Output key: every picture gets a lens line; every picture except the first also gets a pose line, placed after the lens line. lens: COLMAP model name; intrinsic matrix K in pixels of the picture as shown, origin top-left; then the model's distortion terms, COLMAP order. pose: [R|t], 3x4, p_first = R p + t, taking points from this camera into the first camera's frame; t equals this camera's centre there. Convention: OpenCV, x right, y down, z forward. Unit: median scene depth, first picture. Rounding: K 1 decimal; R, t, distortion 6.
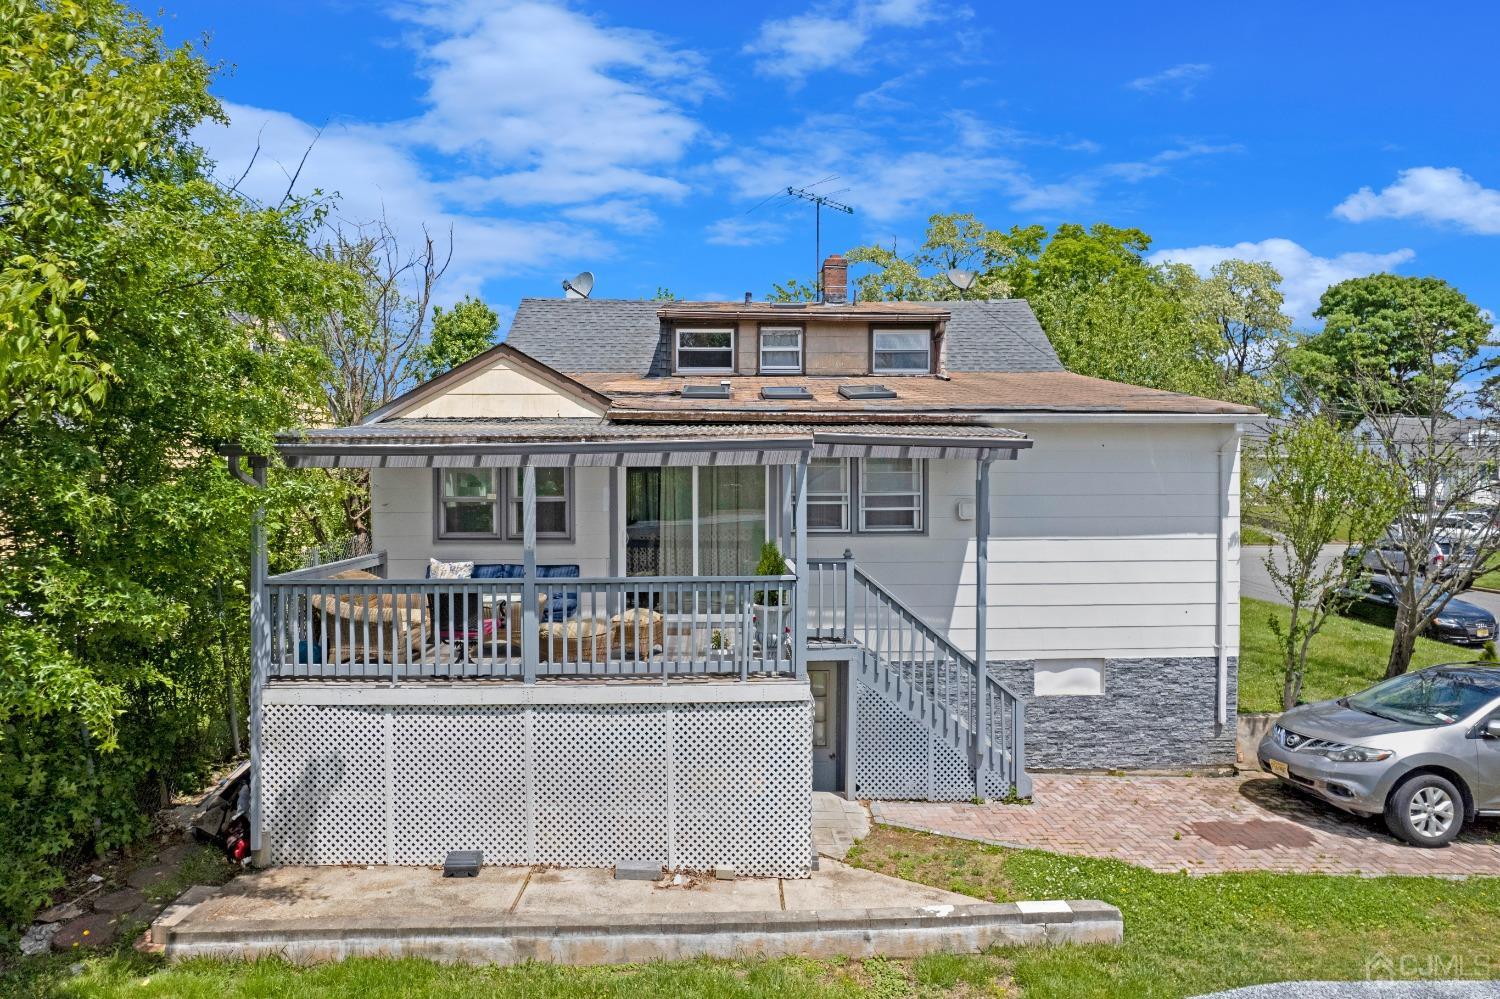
lens RADIAL K [[959.4, 0, 750.0], [0, 959.4, 499.5], [0, 0, 1]] dist [-0.076293, 0.065508]
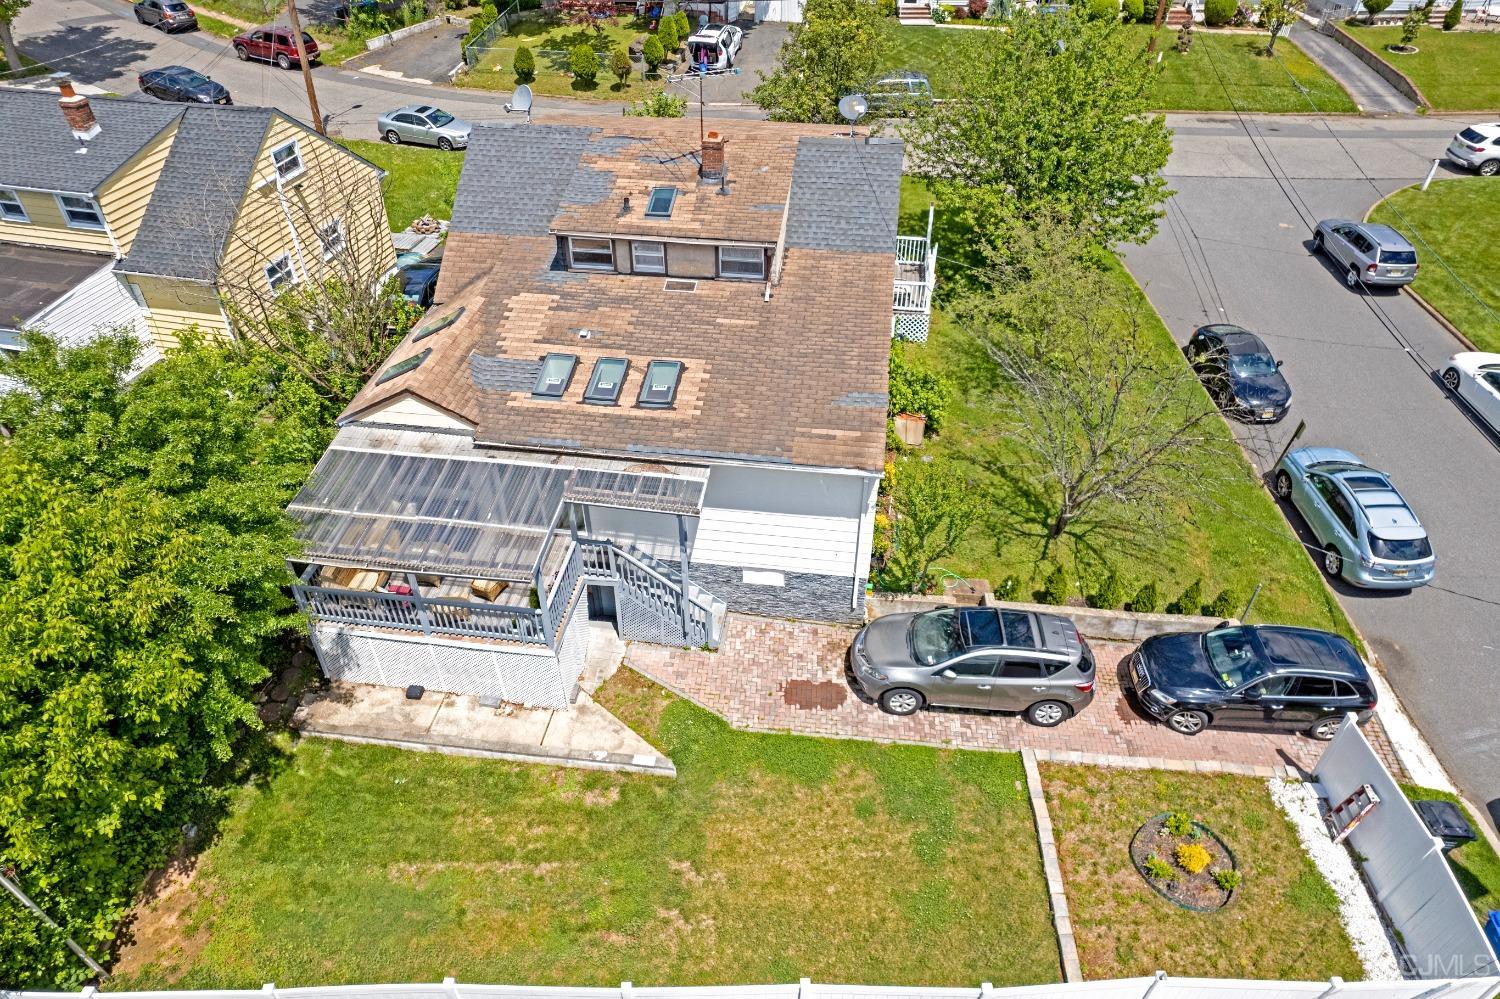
lens RADIAL K [[959.4, 0, 750.0], [0, 959.4, 499.5], [0, 0, 1]] dist [-0.076293, 0.065508]
pose [[0.986735, 0.099079, -0.128600, 0.538317], [-0.000033, 0.792279, 0.610159, -1.001834], [0.162341, -0.602061, 0.781772, -0.267618]]
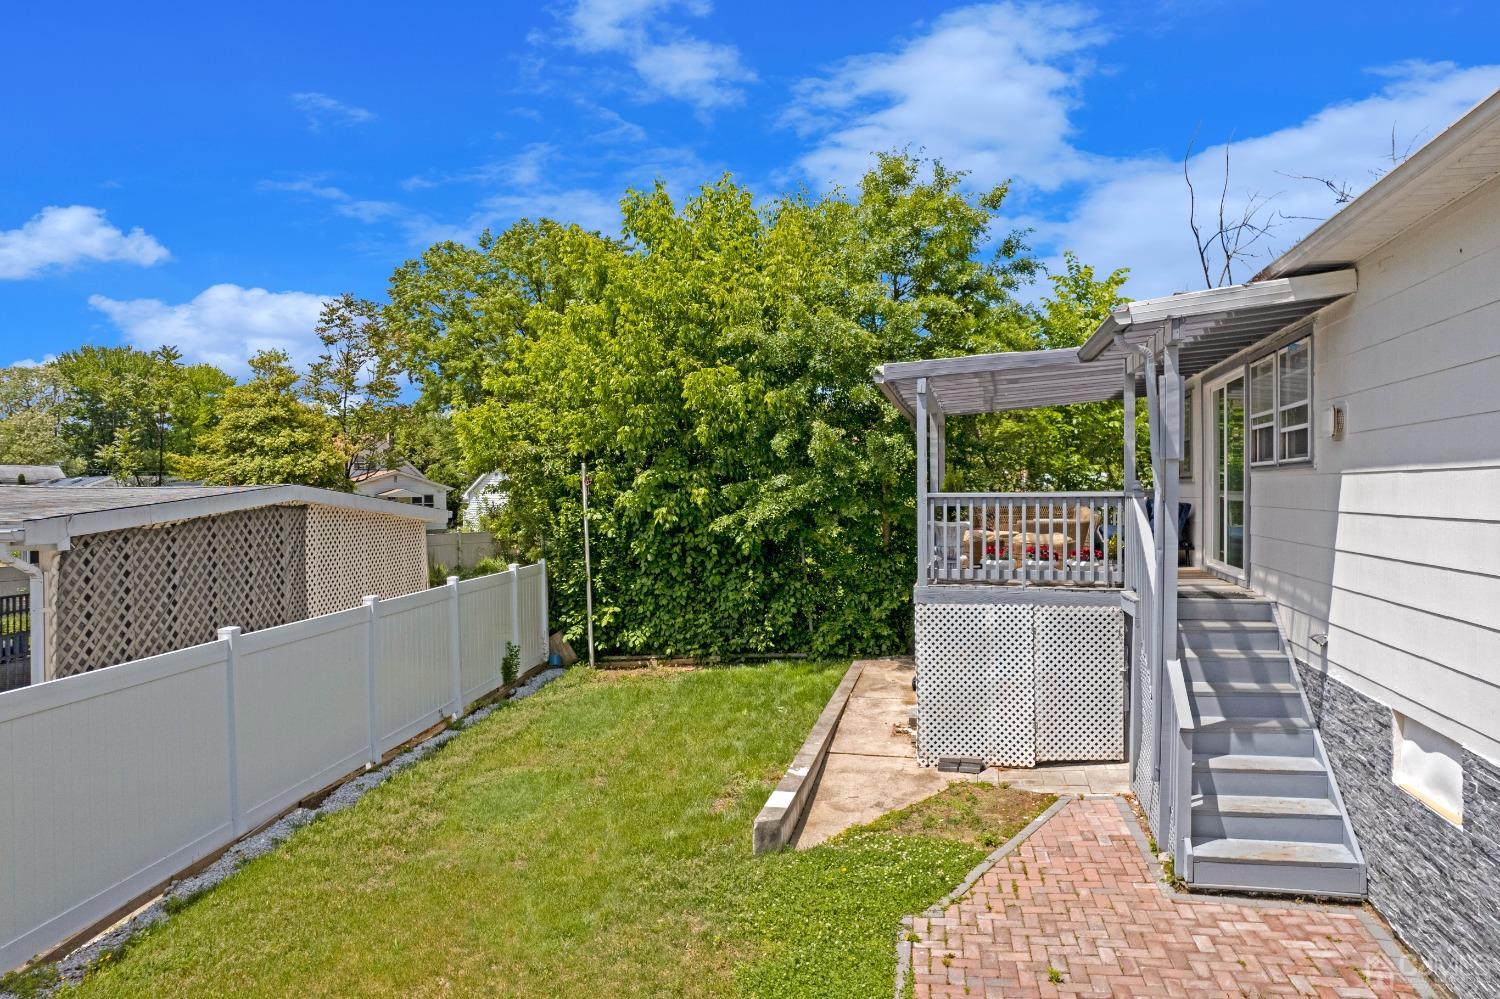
lens RADIAL K [[959.4, 0, 750.0], [0, 959.4, 499.5], [0, 0, 1]] dist [-0.076293, 0.065508]
pose [[-0.261320, 0.011330, -0.965186, 0.899742], [-0.010264, 0.999842, 0.014516, 0.055178], [0.965198, 0.013699, -0.261162, 0.829914]]
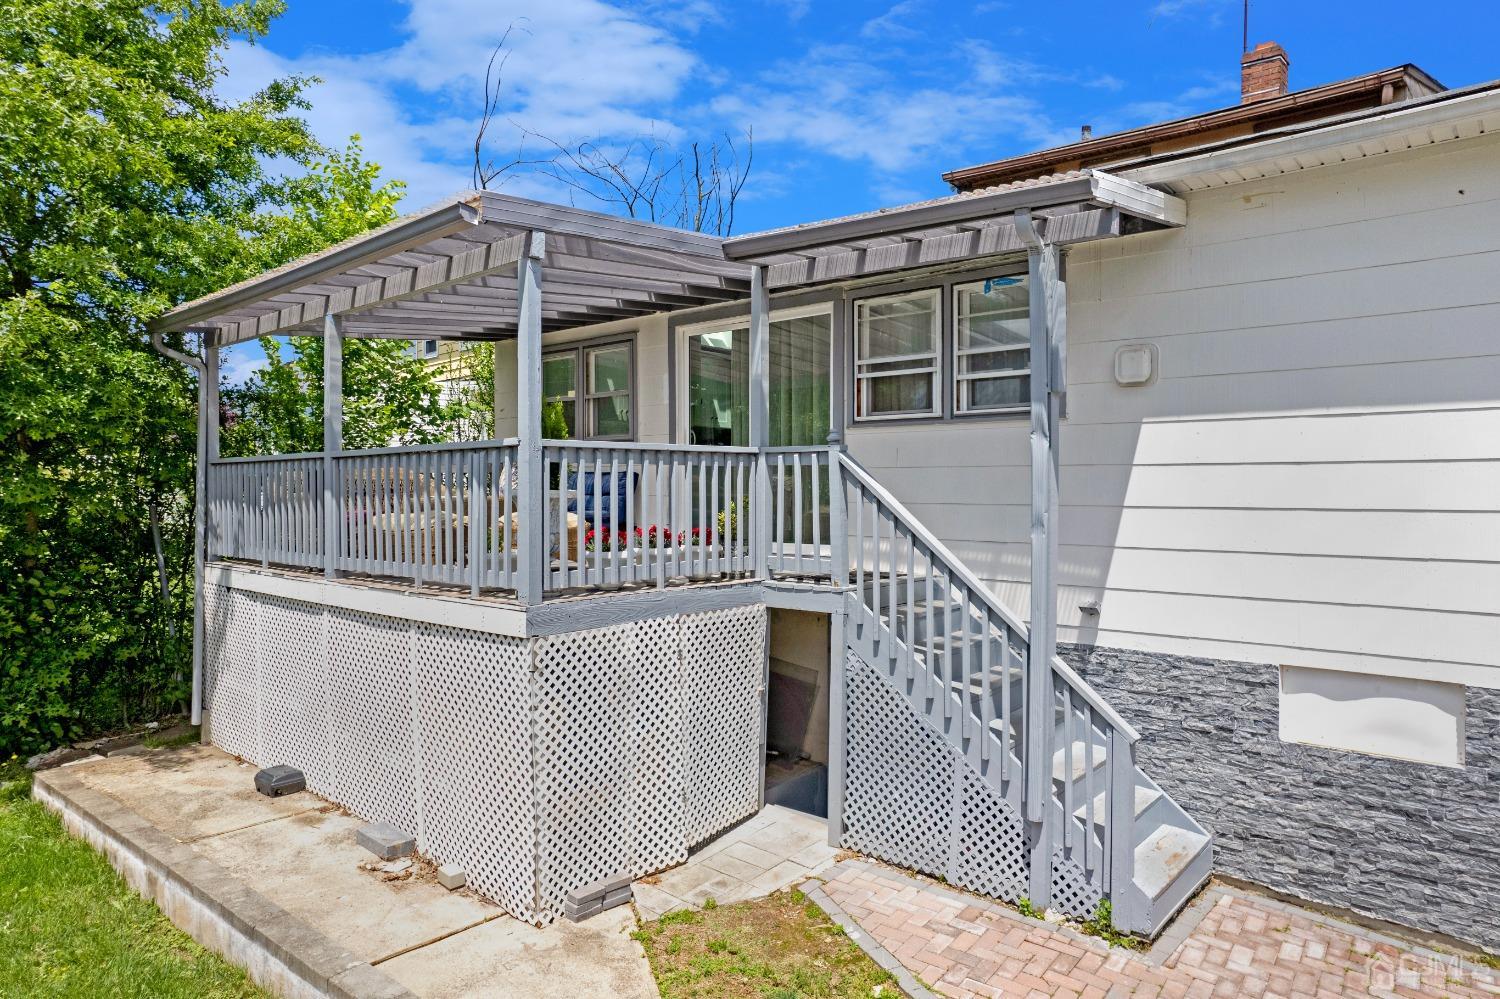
lens RADIAL K [[959.4, 0, 750.0], [0, 959.4, 499.5], [0, 0, 1]] dist [-0.076293, 0.065508]
pose [[0.734928, 0.009980, -0.678072, 0.440281], [-0.009863, 0.999943, 0.004027, 0.087705], [0.678074, 0.003728, 0.734984, 0.483394]]
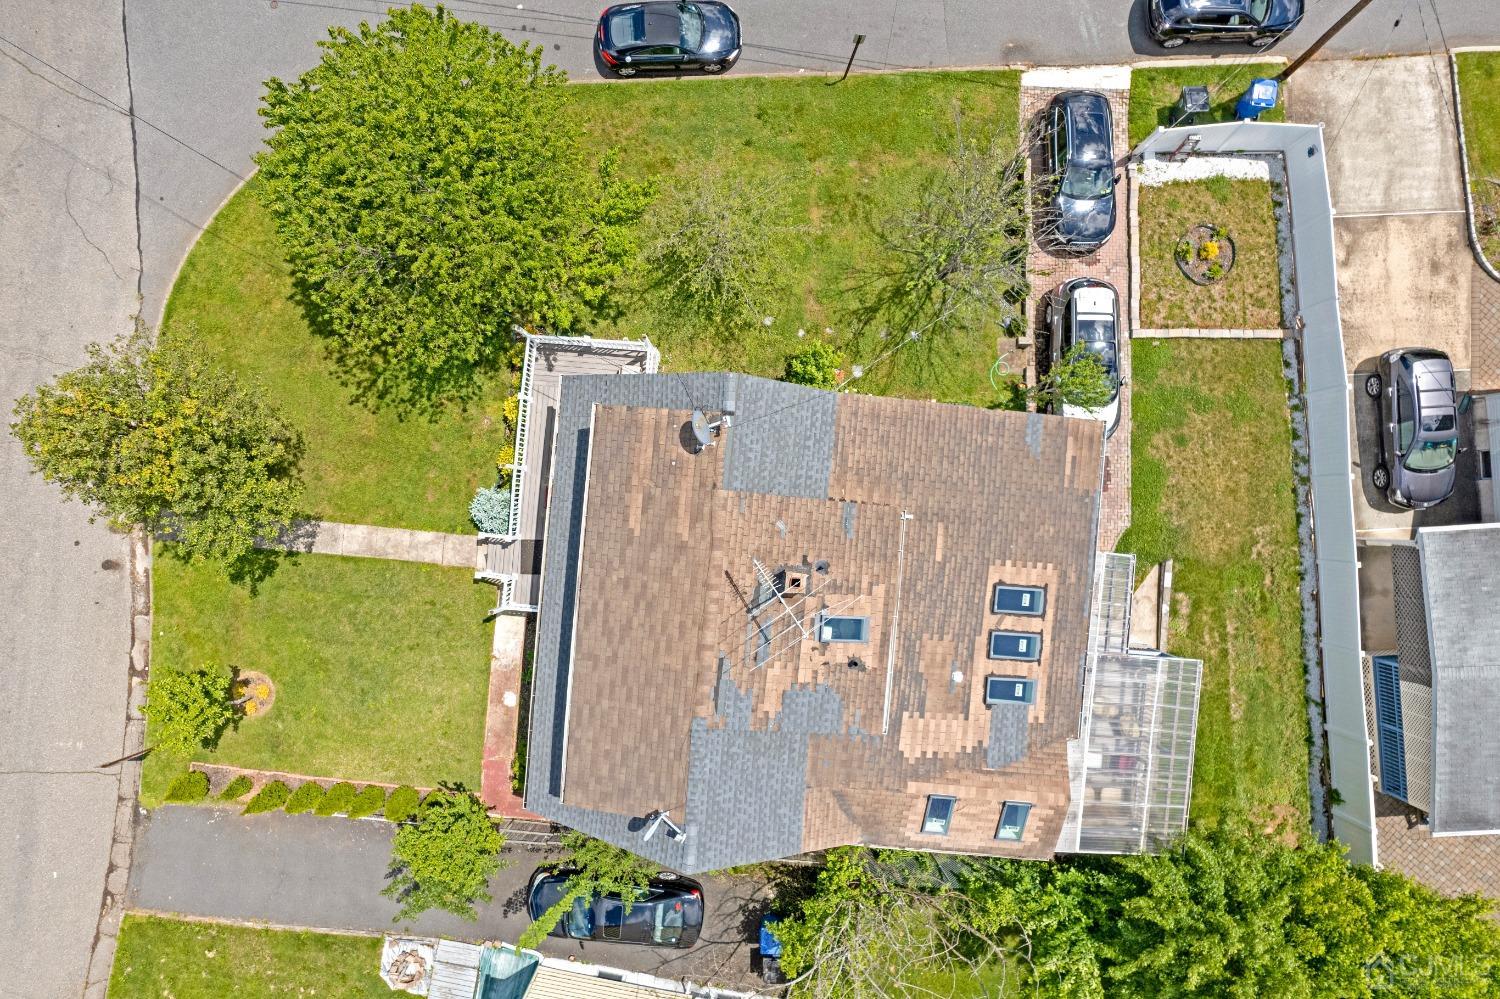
lens RADIAL K [[959.4, 0, 750.0], [0, 959.4, 499.5], [0, 0, 1]] dist [-0.076293, 0.065508]
pose [[0.110757, -0.993822, 0.007089, 0.277255], [0.017457, 0.009078, 0.999806, -2.176181], [-0.993694, -0.110612, 0.018355, 1.718543]]
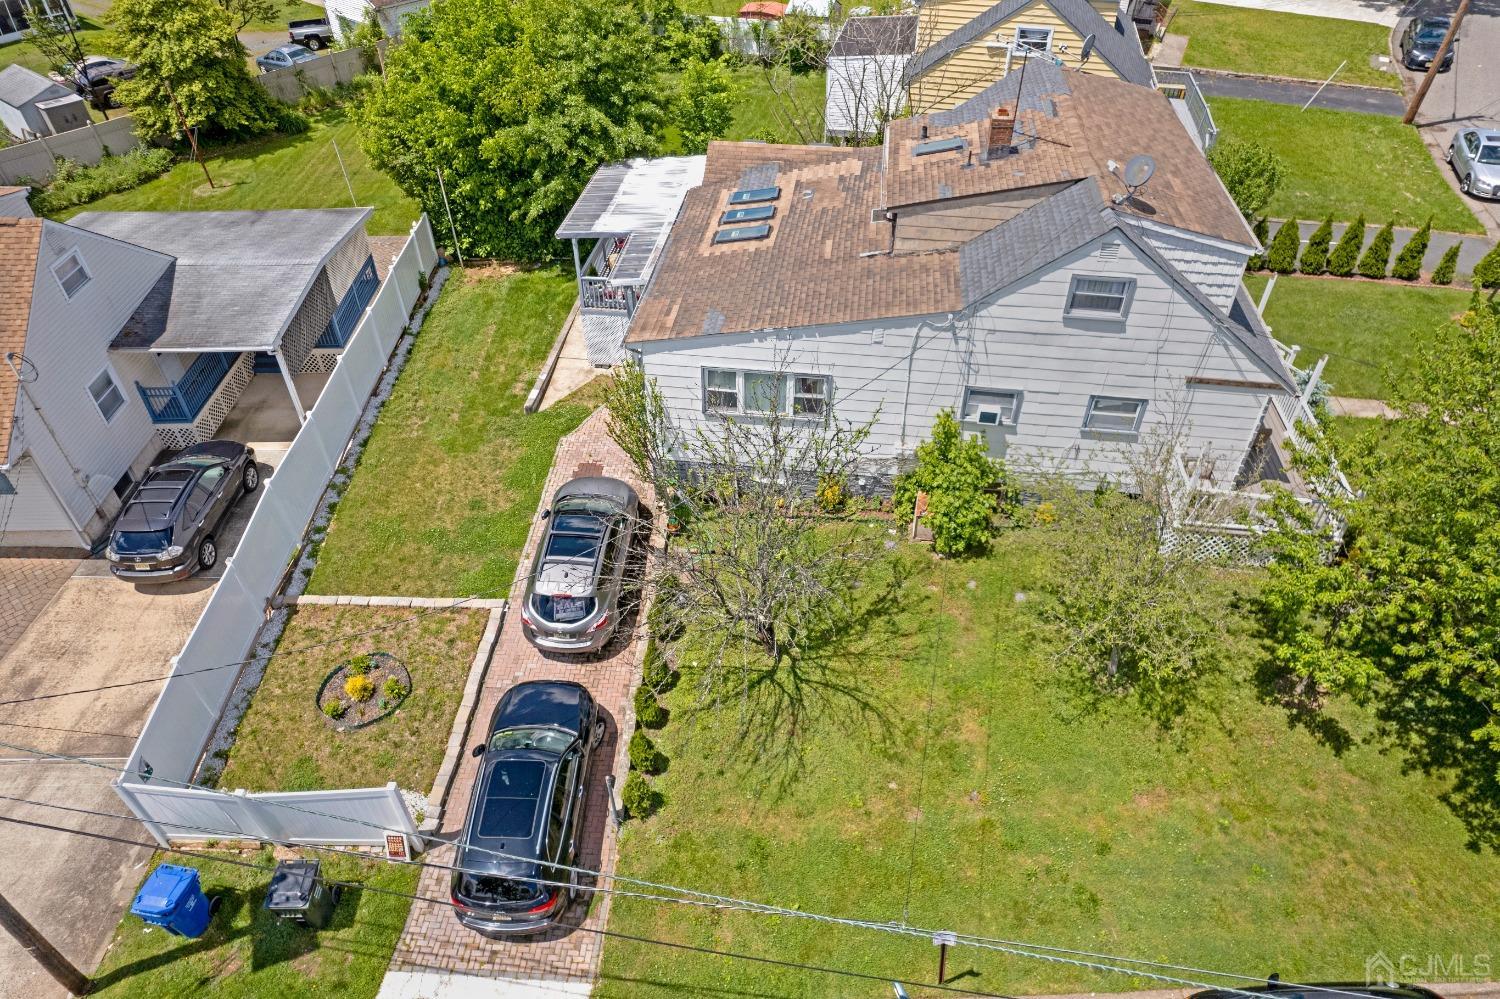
lens RADIAL K [[959.4, 0, 750.0], [0, 959.4, 499.5], [0, 0, 1]] dist [-0.076293, 0.065508]
pose [[-0.155185, 0.649672, -0.744207, 1.984004], [-0.015860, 0.751598, 0.659431, -1.028529], [0.987758, 0.114137, -0.106333, 1.447366]]
